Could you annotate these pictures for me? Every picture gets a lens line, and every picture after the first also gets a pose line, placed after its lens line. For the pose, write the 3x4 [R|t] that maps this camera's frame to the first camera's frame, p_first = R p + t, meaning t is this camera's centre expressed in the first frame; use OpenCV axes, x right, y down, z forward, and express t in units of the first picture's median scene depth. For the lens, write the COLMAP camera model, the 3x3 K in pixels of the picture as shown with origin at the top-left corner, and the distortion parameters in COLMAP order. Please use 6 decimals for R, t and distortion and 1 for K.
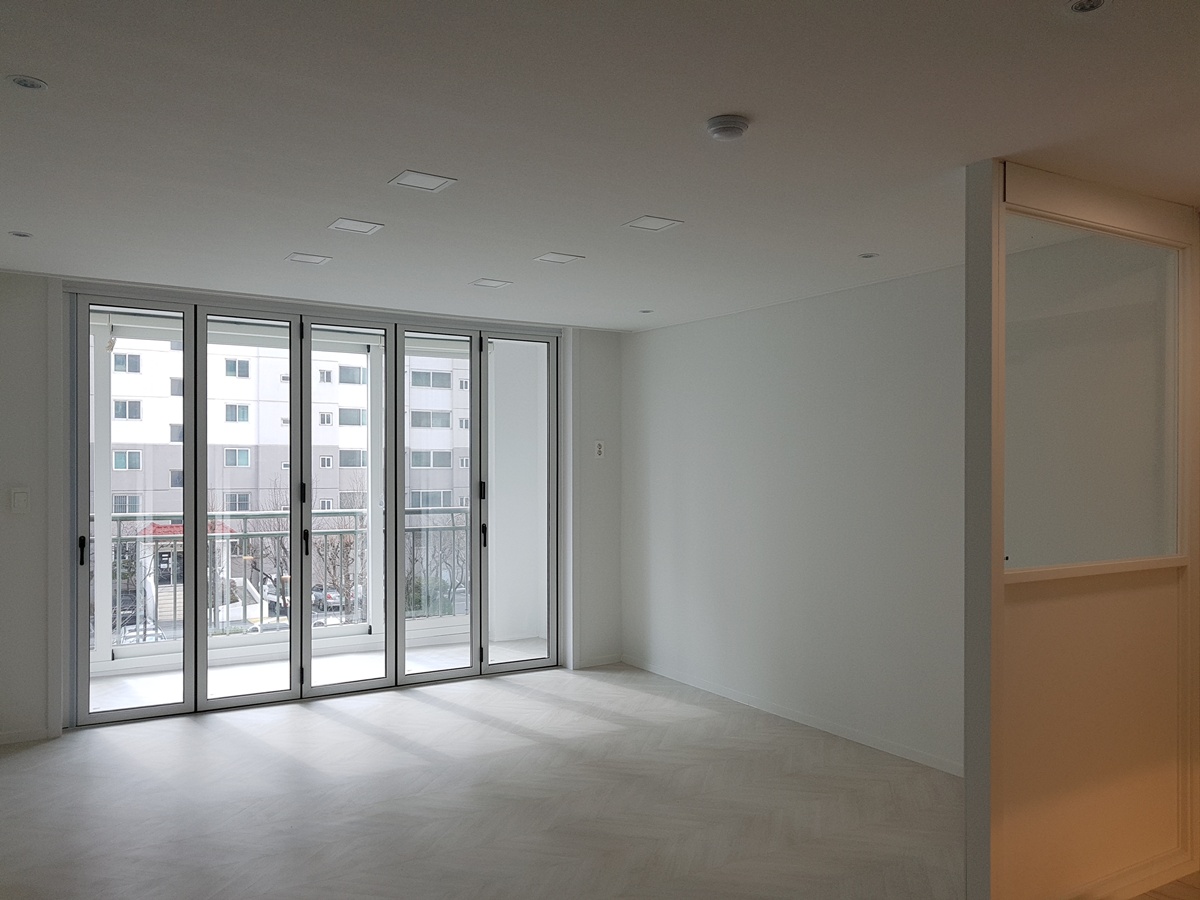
lens RADIAL K [[934.5, 0, 596.2], [0, 934.5, 471.6], [0, 0, 1]] dist [0.005128, 0.002614]
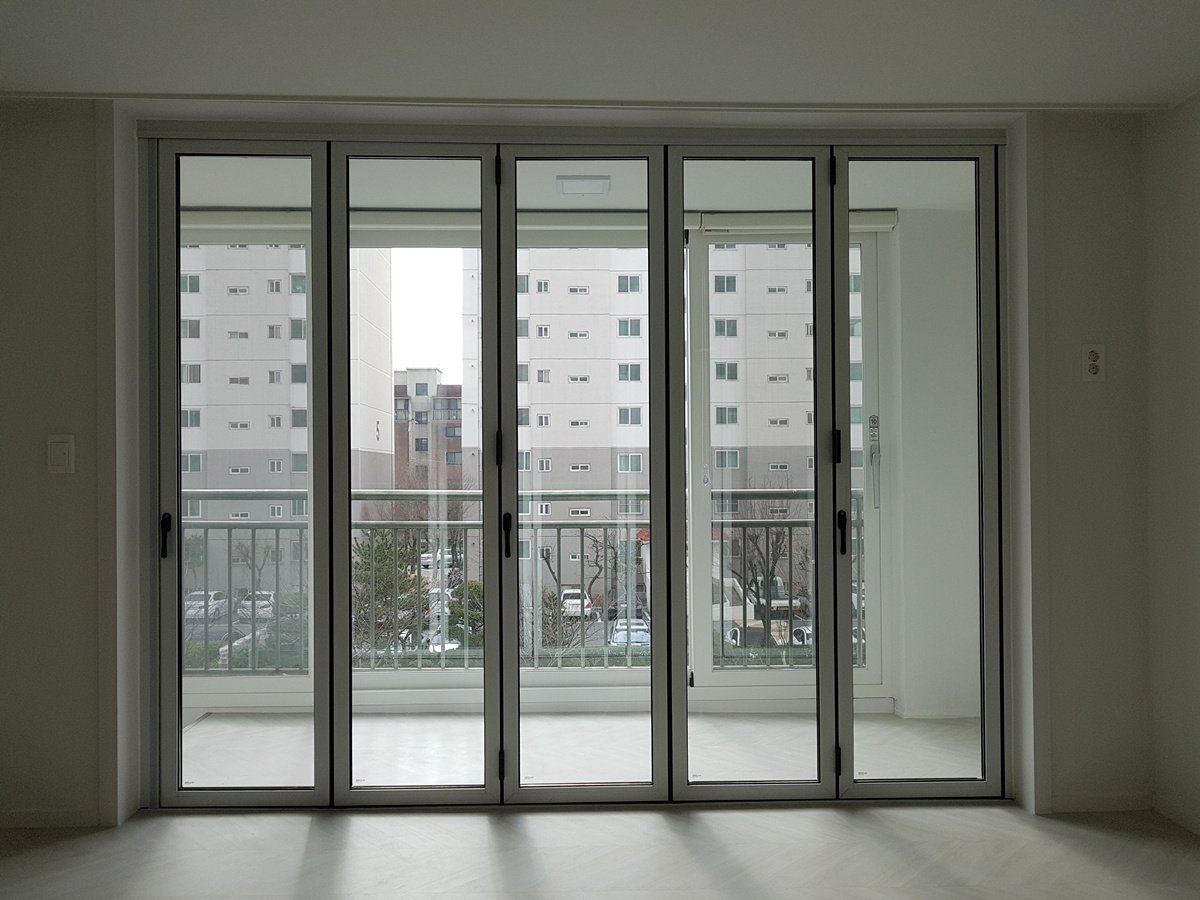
lens RADIAL K [[925.1, 0, 597.5], [0, 925.1, 466.7], [0, 0, 1]] dist [0.004402, -0.000831]
pose [[0.861875, -0.009811, -0.507026, 0.024901], [0.004049, 0.999914, -0.012466, 0.035738], [0.507105, 0.008691, 0.861840, 0.466085]]
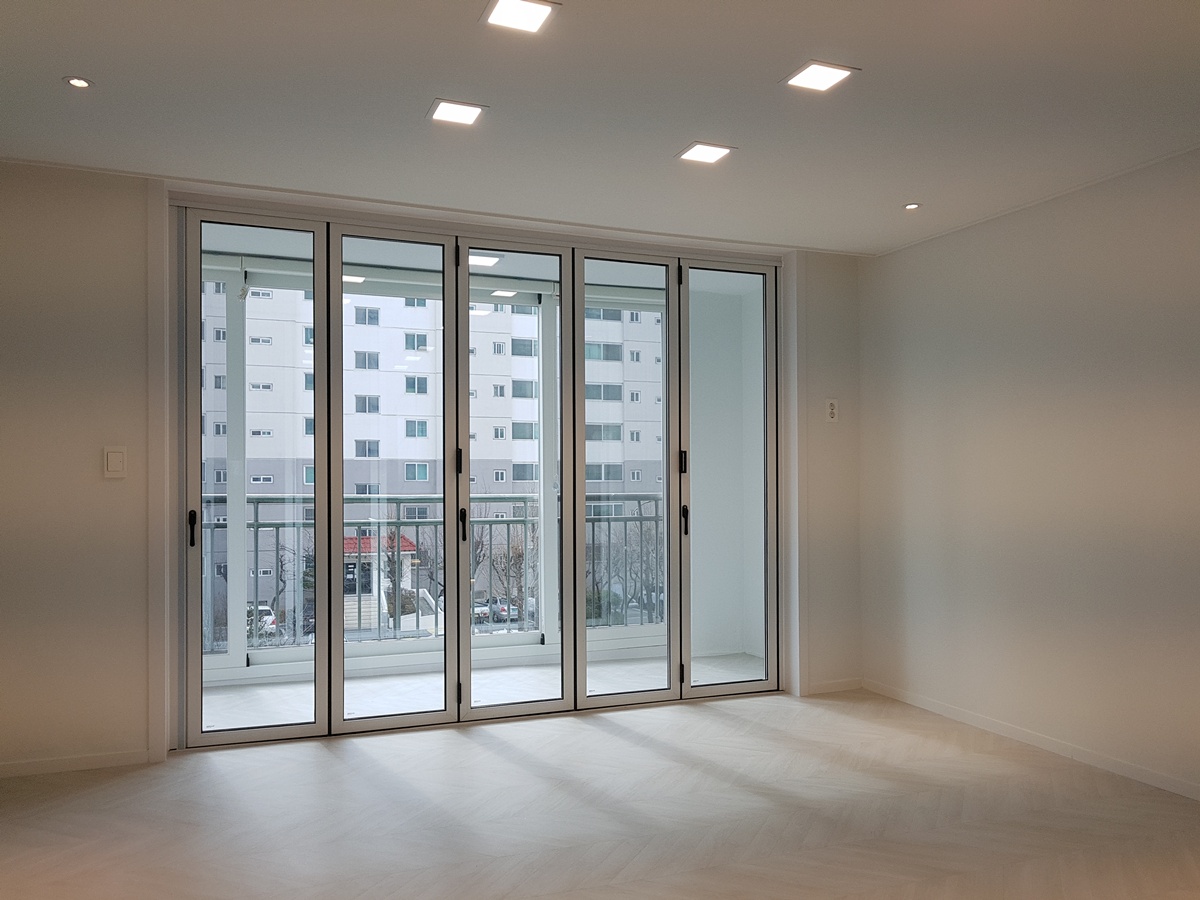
lens RADIAL K [[931.0, 0, 597.1], [0, 931.0, 480.7], [0, 0, 1]] dist [0.000872, -0.000647]
pose [[0.984063, -0.005762, -0.177725, -0.052026], [0.004056, 0.999942, -0.009964, 0.041250], [0.177772, 0.009084, 0.984030, 0.215952]]
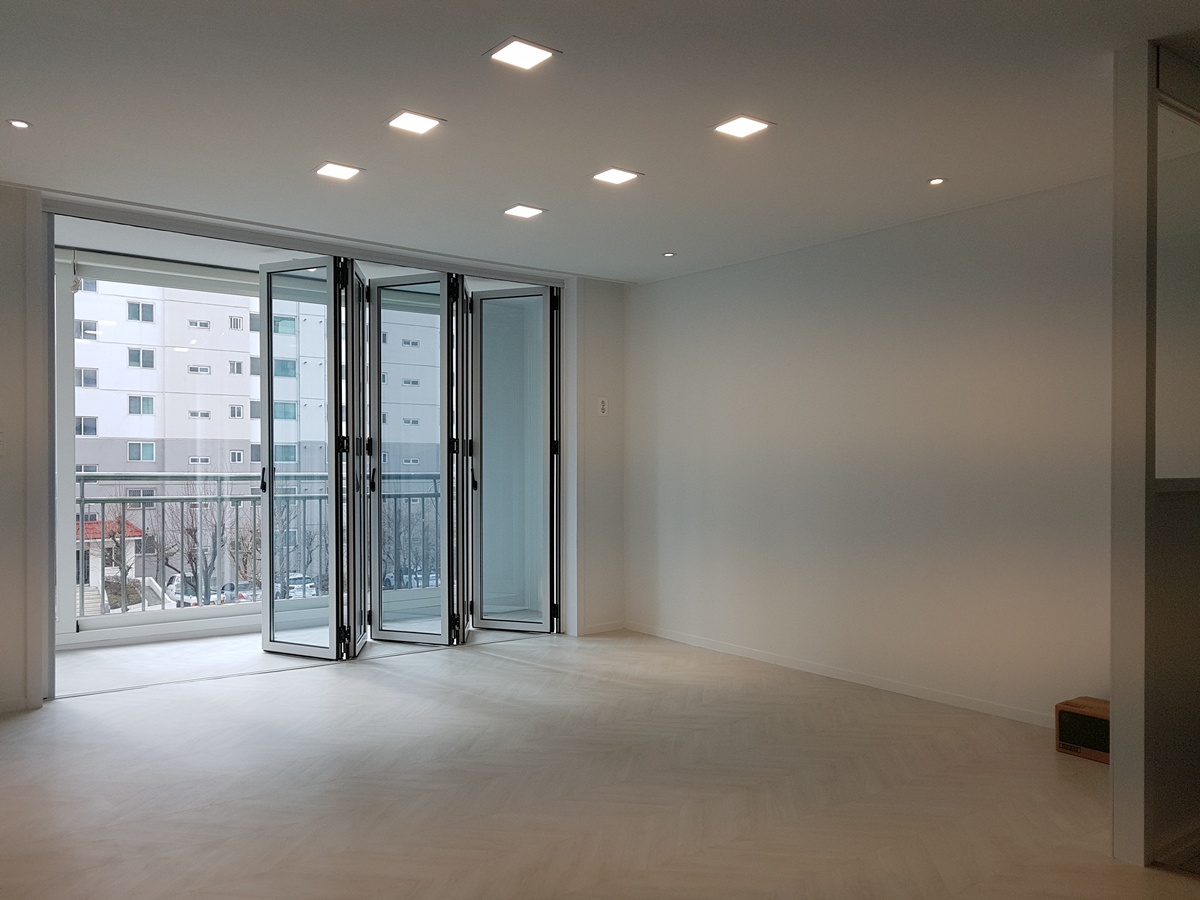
lens RADIAL K [[936.5, 0, 590.8], [0, 936.5, 473.1], [0, 0, 1]] dist [-0.000715, -0.000223]
pose [[0.995880, -0.000717, 0.090682, -0.097416], [0.000627, 0.999999, 0.001016, 0.044286], [-0.090683, -0.000955, 0.995879, 0.046851]]
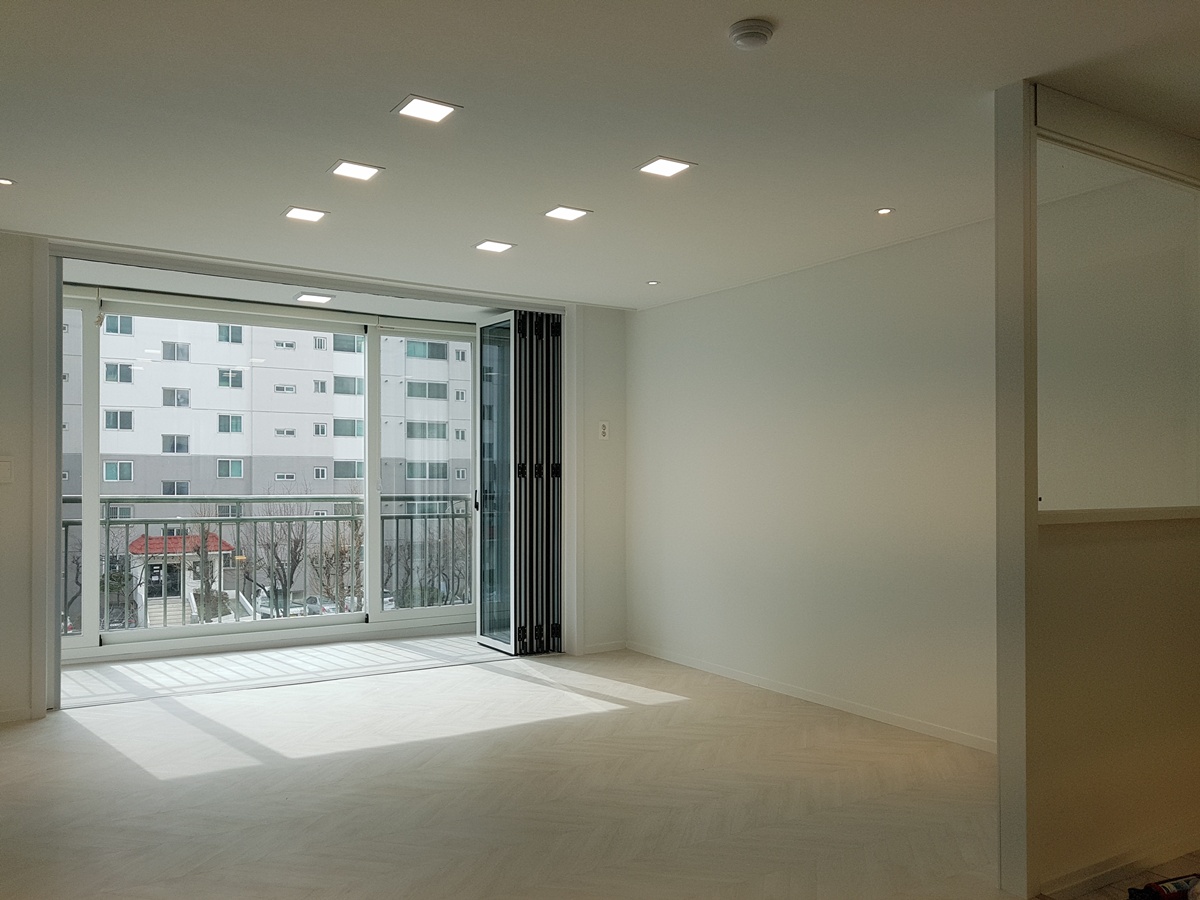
lens RADIAL K [[937.6, 0, 606.9], [0, 937.6, 477.0], [0, 0, 1]] dist [0.001765, -0.004157]
pose [[0.999879, -0.000606, 0.015554, -0.008406], [0.000777, 0.999940, -0.010946, 0.036236], [-0.015547, 0.010957, 0.999819, 0.022006]]
